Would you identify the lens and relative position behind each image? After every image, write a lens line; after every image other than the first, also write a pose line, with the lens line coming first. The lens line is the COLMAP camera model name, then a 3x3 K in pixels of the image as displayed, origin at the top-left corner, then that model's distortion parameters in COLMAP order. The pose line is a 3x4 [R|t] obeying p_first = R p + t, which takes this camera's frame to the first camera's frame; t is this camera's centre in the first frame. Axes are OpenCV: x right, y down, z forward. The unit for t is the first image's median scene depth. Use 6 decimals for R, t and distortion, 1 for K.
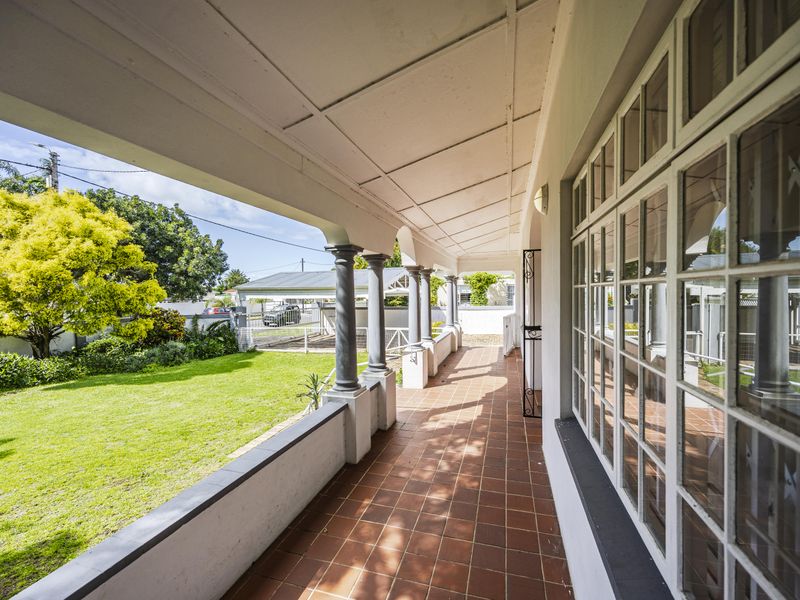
lens RADIAL K [[337.6, 0, 401.6], [0, 337.6, 299.7], [0, 0, 1]] dist [-0.009675, 0.000745]
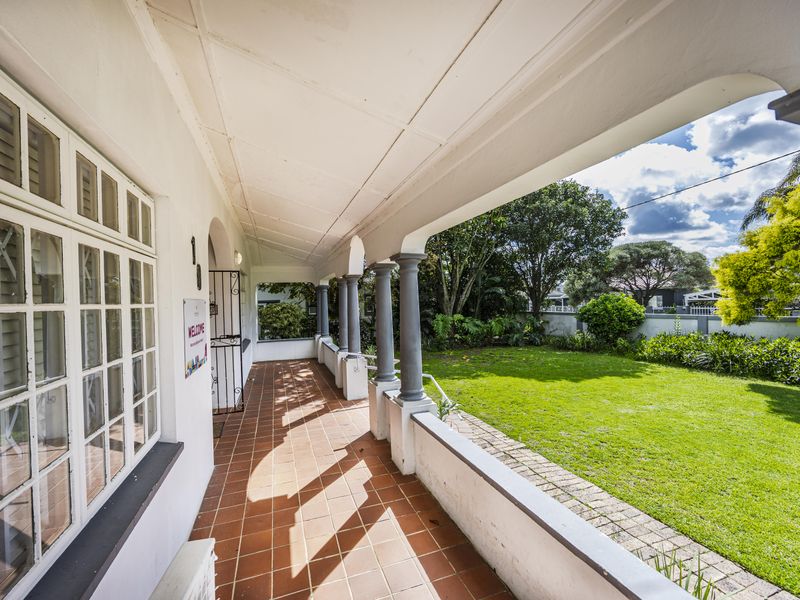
lens RADIAL K [[337.6, 0, 401.6], [0, 337.6, 299.7], [0, 0, 1]] dist [-0.009675, 0.000745]
pose [[-0.788422, 0.042969, -0.613632, 0.567849], [0.025351, 0.998979, 0.037382, -0.068356], [0.614612, 0.013916, -0.788707, 2.032563]]
